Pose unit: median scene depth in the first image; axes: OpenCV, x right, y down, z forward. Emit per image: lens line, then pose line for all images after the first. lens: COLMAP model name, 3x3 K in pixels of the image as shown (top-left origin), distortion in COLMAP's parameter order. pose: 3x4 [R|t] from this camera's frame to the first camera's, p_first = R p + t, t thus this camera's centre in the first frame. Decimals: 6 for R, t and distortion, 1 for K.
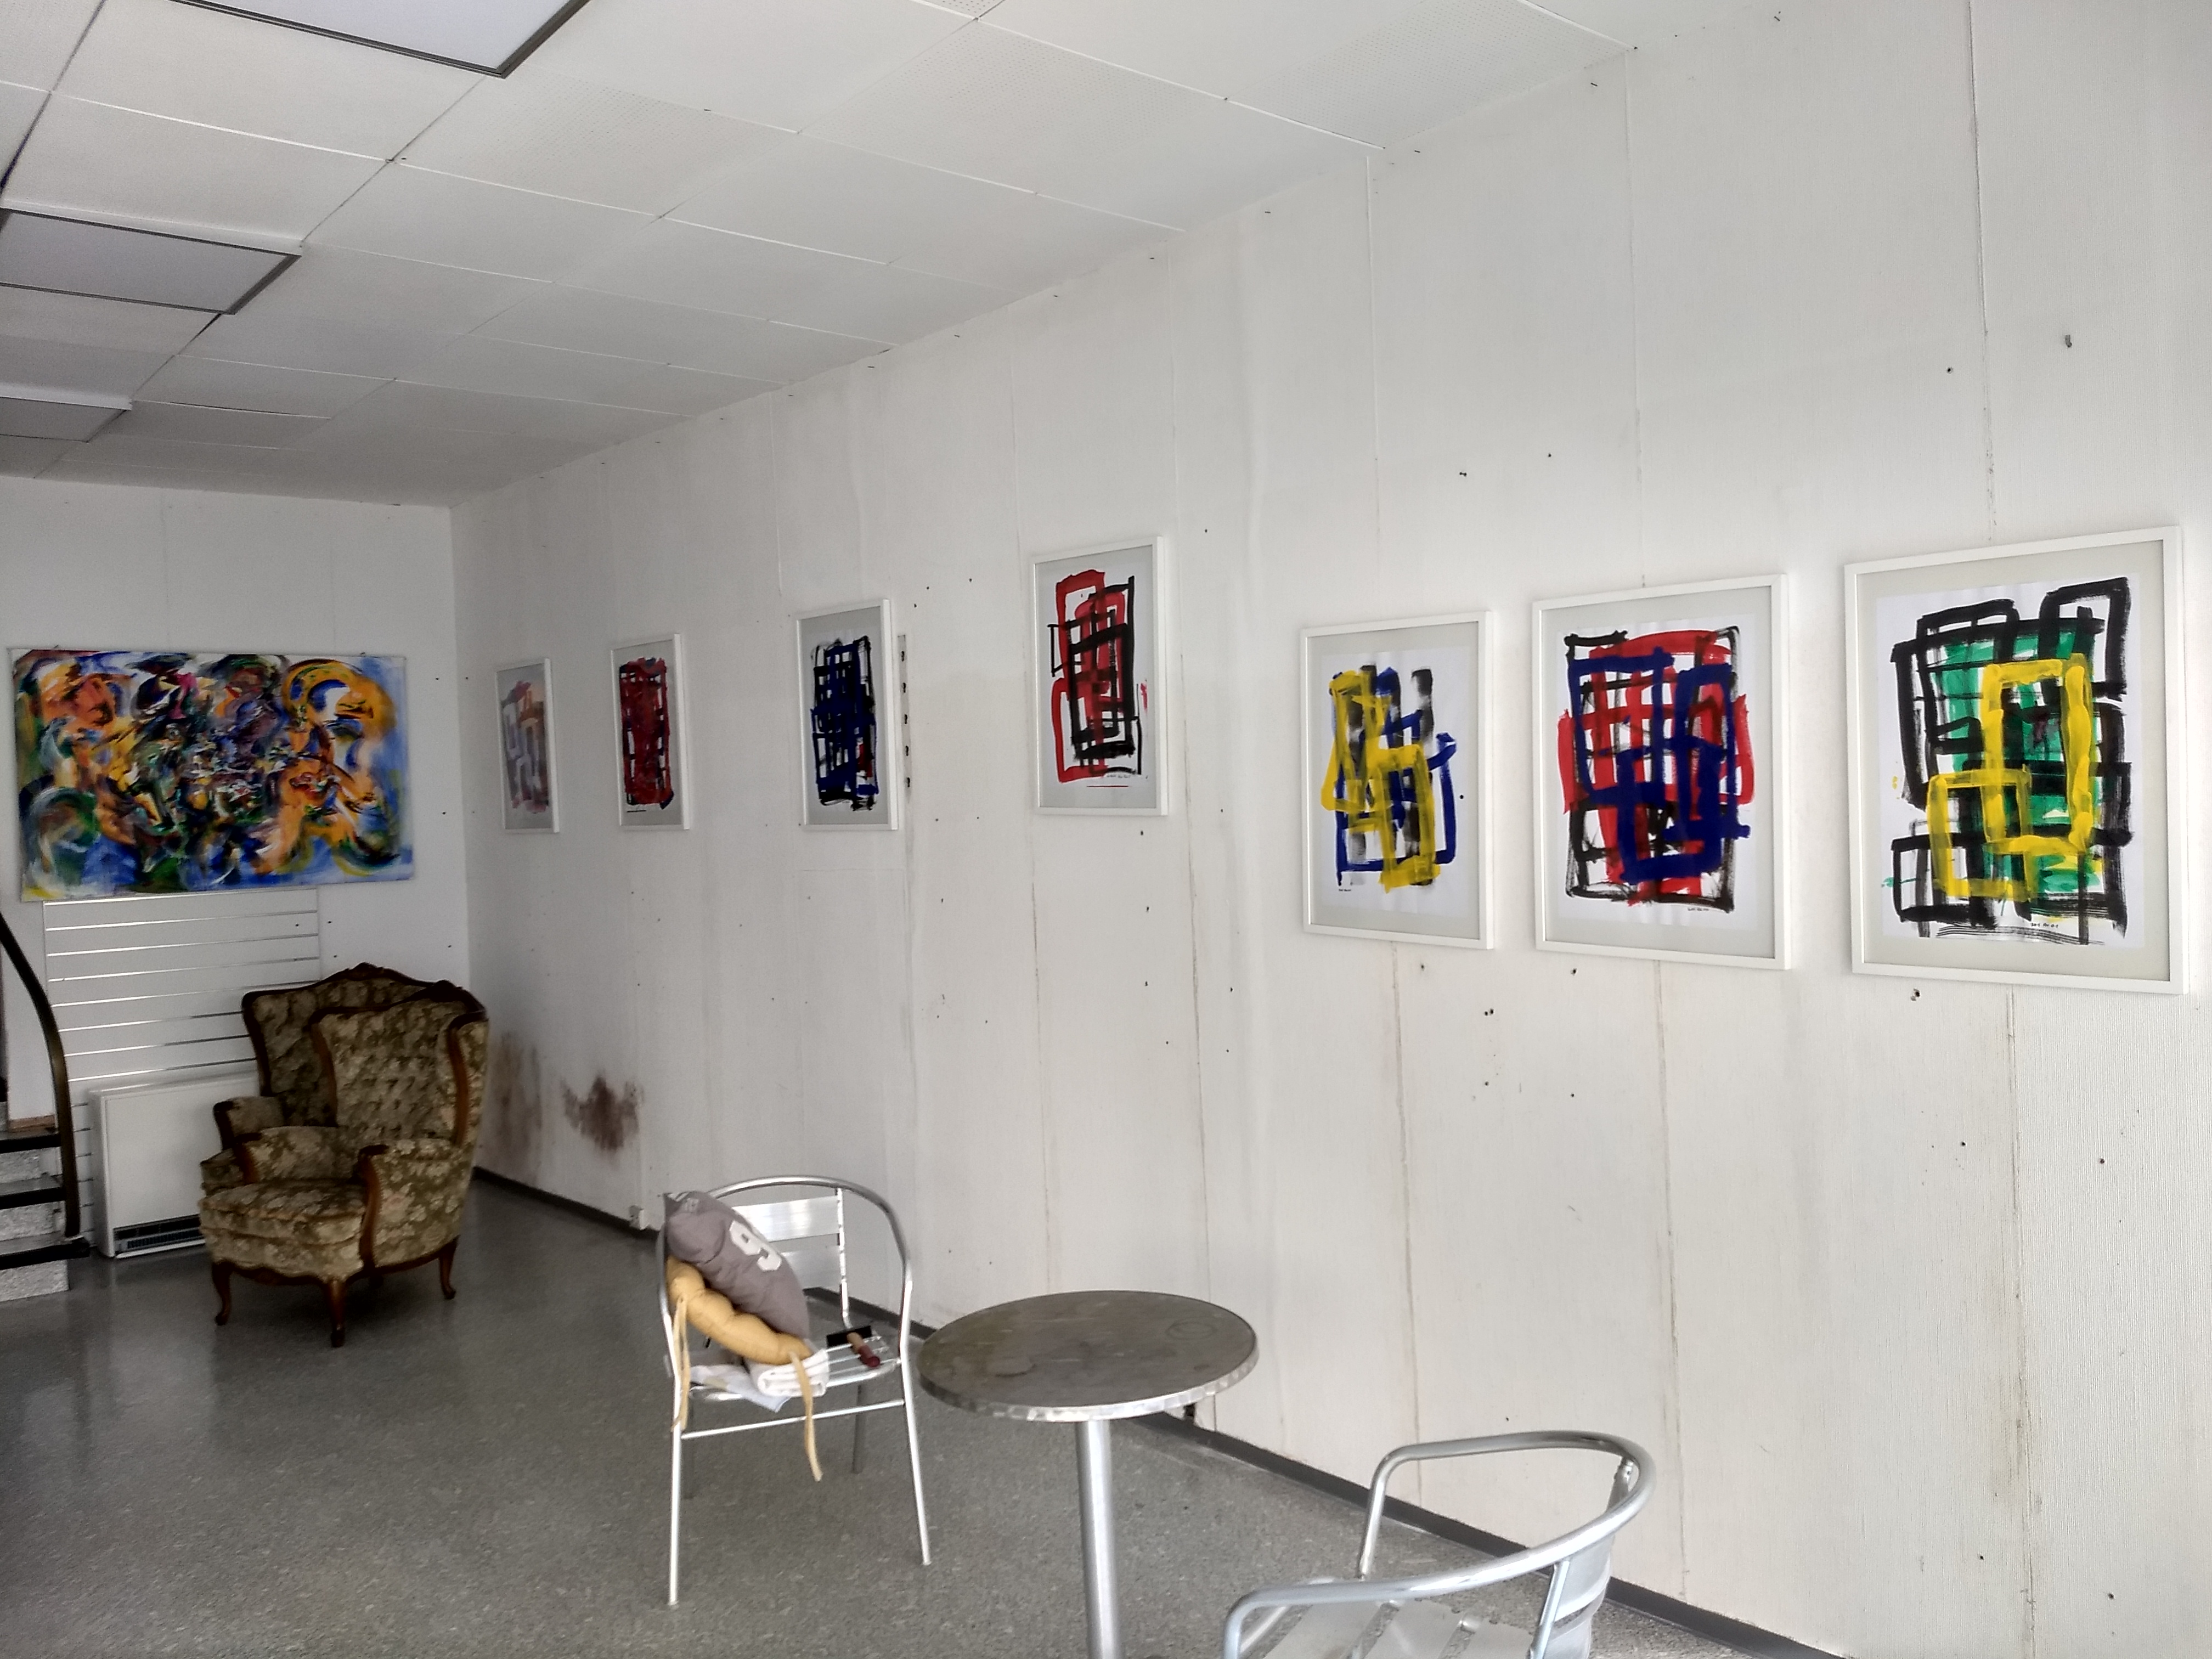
lens RADIAL K [[1688.9, 0, 1106.0], [0, 1688.9, 829.5], [0, 0, 1]] dist [0.243342, -0.372146]
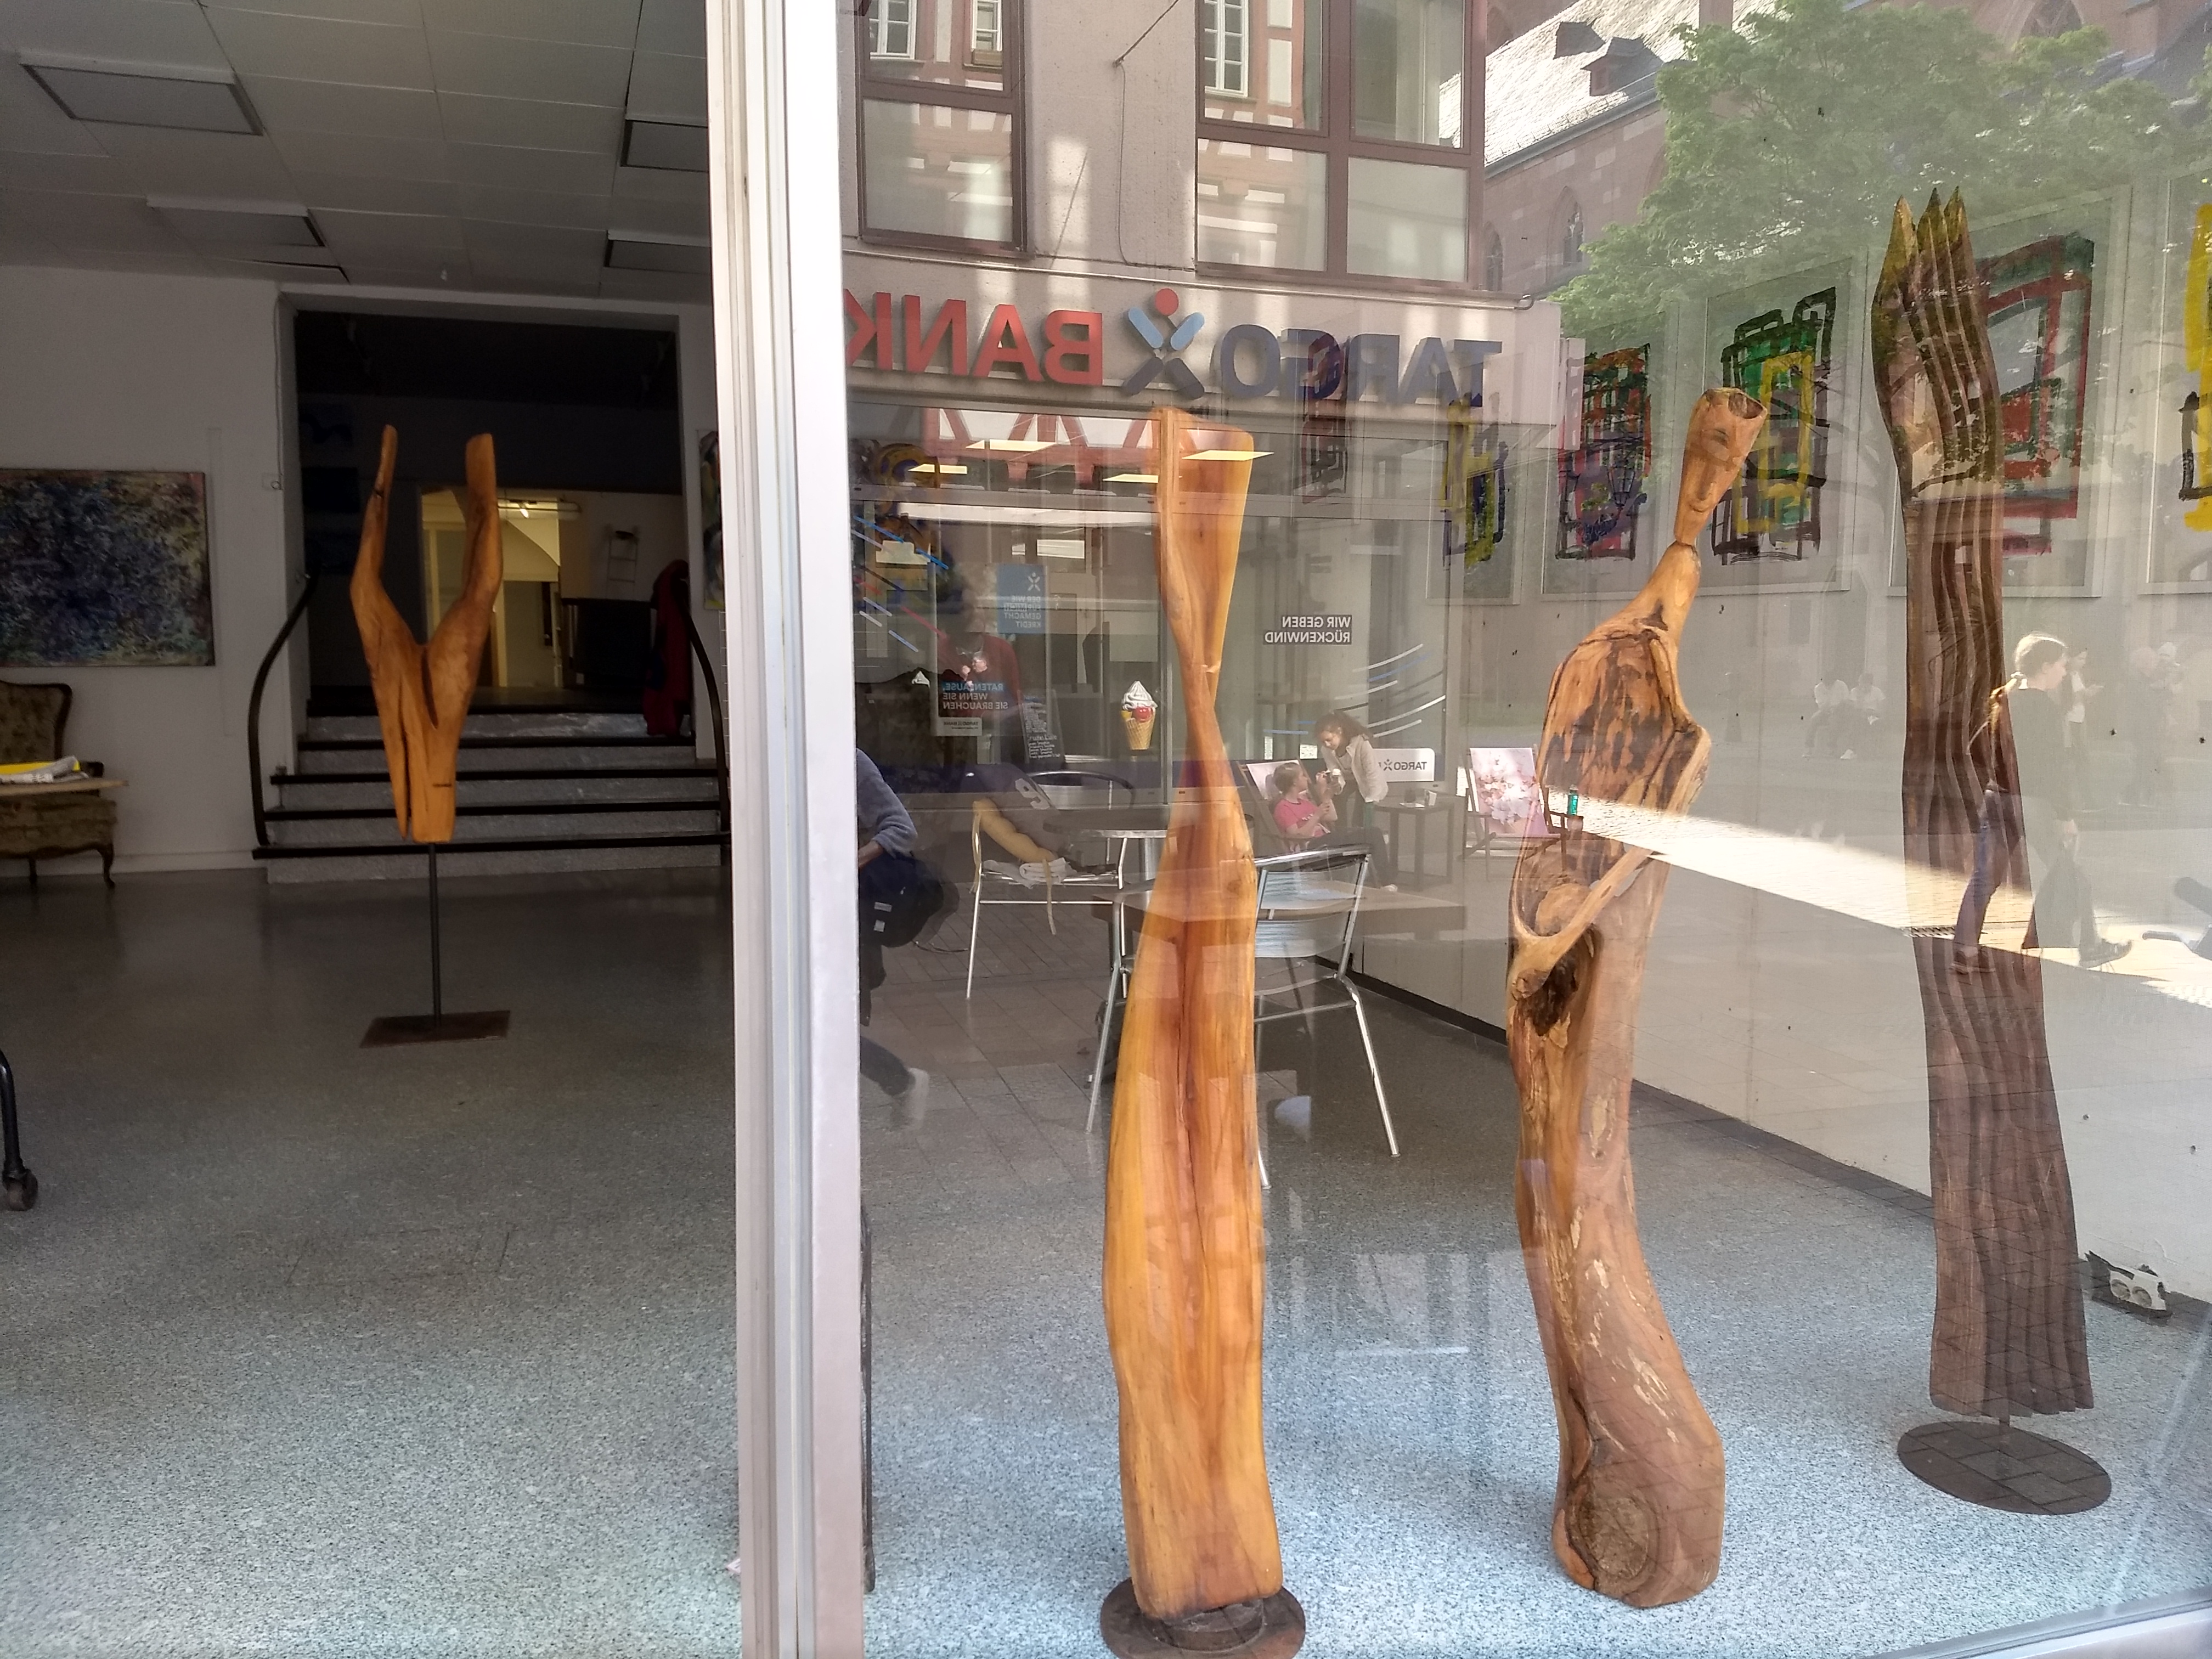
lens RADIAL K [[1688.9, 0, 1106.0], [0, 1688.9, 829.5], [0, 0, 1]] dist [0.243342, -0.372146]
pose [[0.927688, 0.080495, -0.364575, 0.531537], [-0.047096, 0.993912, 0.099607, 0.156198], [0.370373, -0.075234, 0.925831, -0.481942]]
